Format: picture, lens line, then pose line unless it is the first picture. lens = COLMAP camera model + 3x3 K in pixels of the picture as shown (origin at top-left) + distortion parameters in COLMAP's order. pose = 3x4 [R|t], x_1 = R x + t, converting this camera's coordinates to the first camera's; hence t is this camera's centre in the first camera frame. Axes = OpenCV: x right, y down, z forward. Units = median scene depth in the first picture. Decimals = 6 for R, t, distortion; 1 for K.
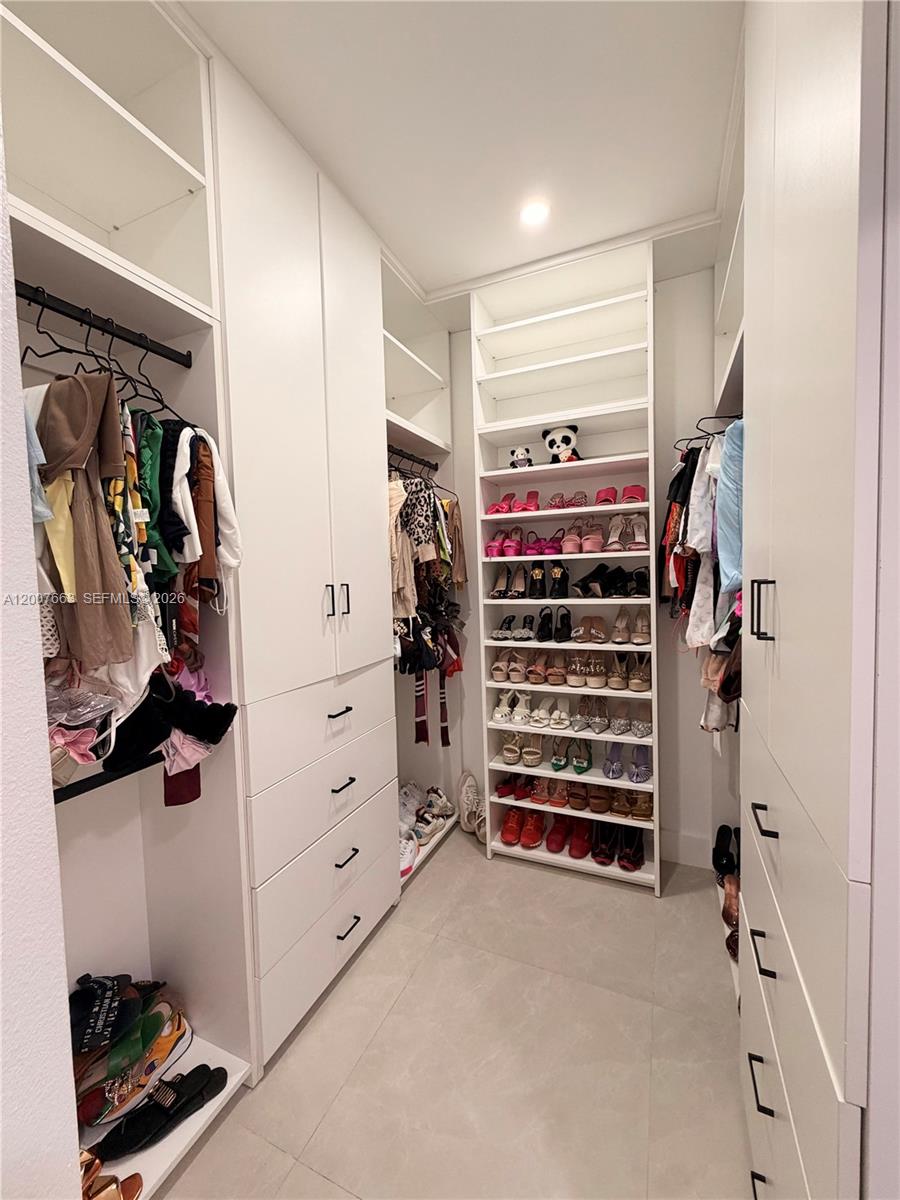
lens RADIAL K [[476.6, 0, 456.6], [0, 476.6, 597.5], [0, 0, 1]] dist [0.000626, -0.000118]
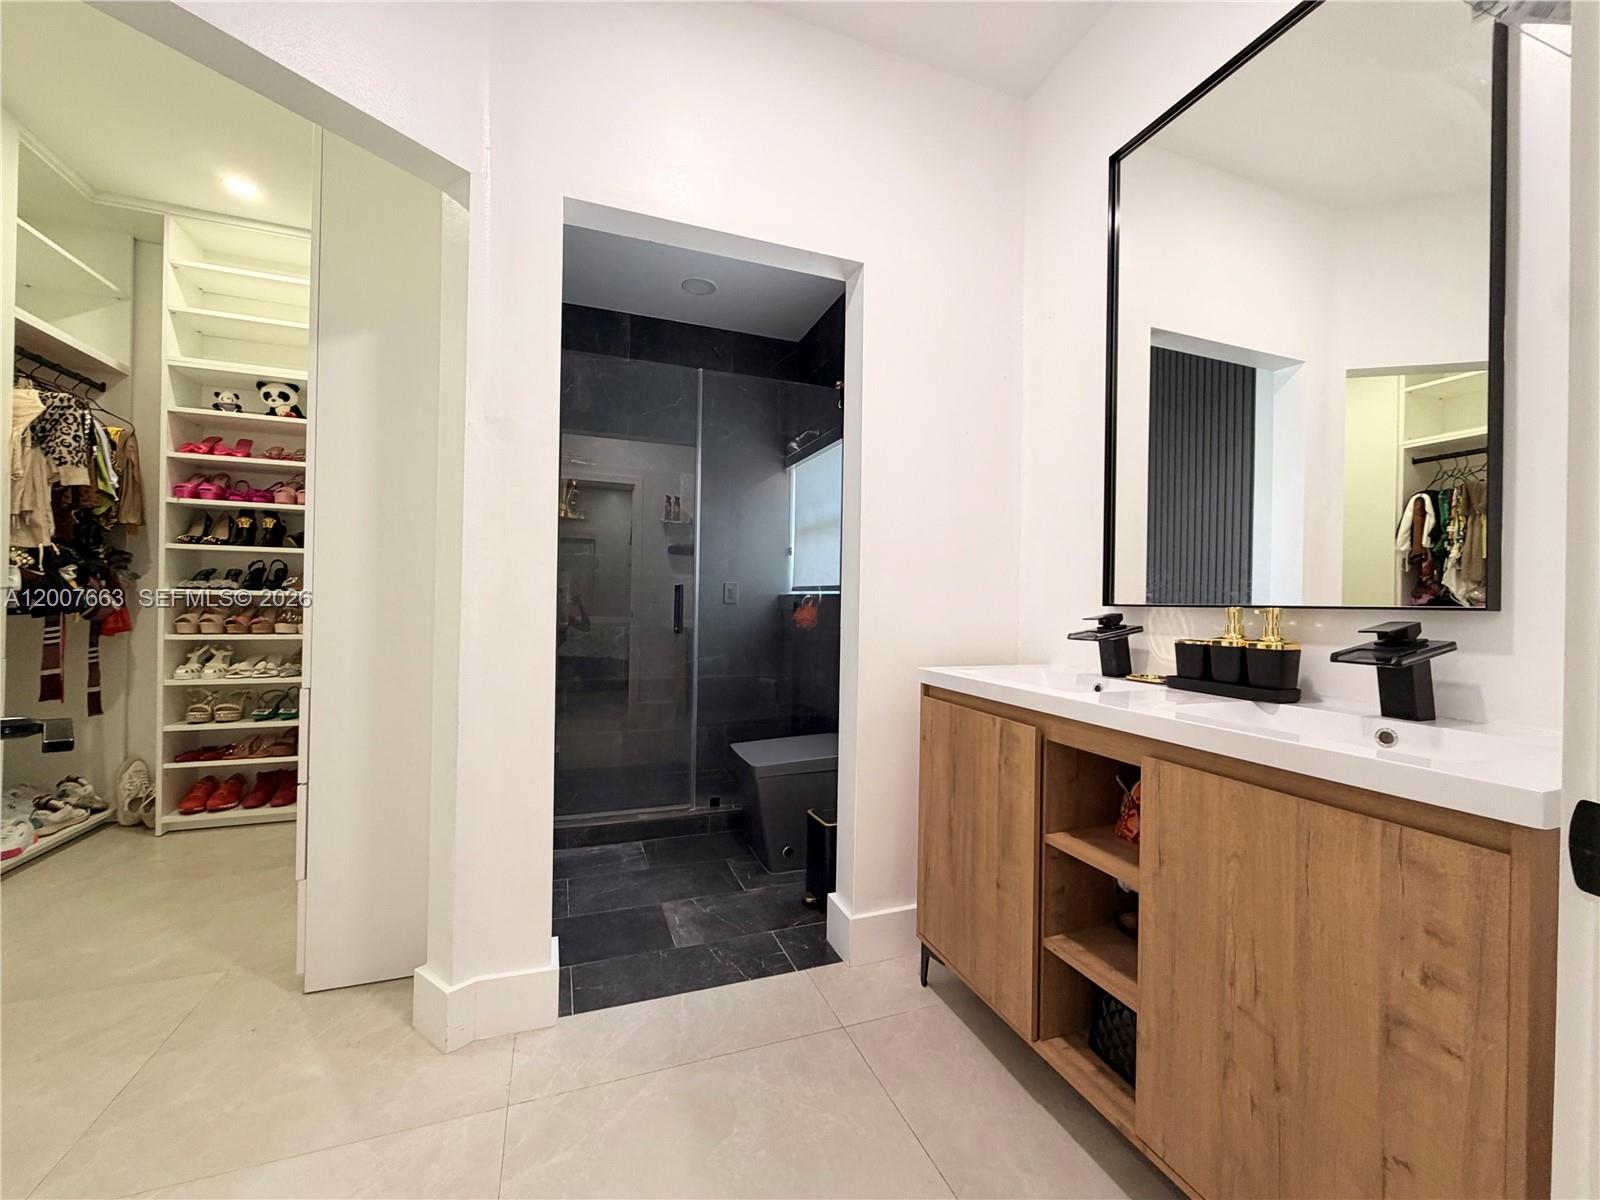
lens RADIAL K [[635.5, 0, 797.9], [0, 635.5, 599.7], [0, 0, 1]] dist [0.000626, -0.000118]
pose [[0.717841, 0.043522, 0.694846, 0.085246], [-0.001267, 0.998124, -0.061209, 0.189968], [-0.696206, 0.043058, 0.716549, -0.728554]]
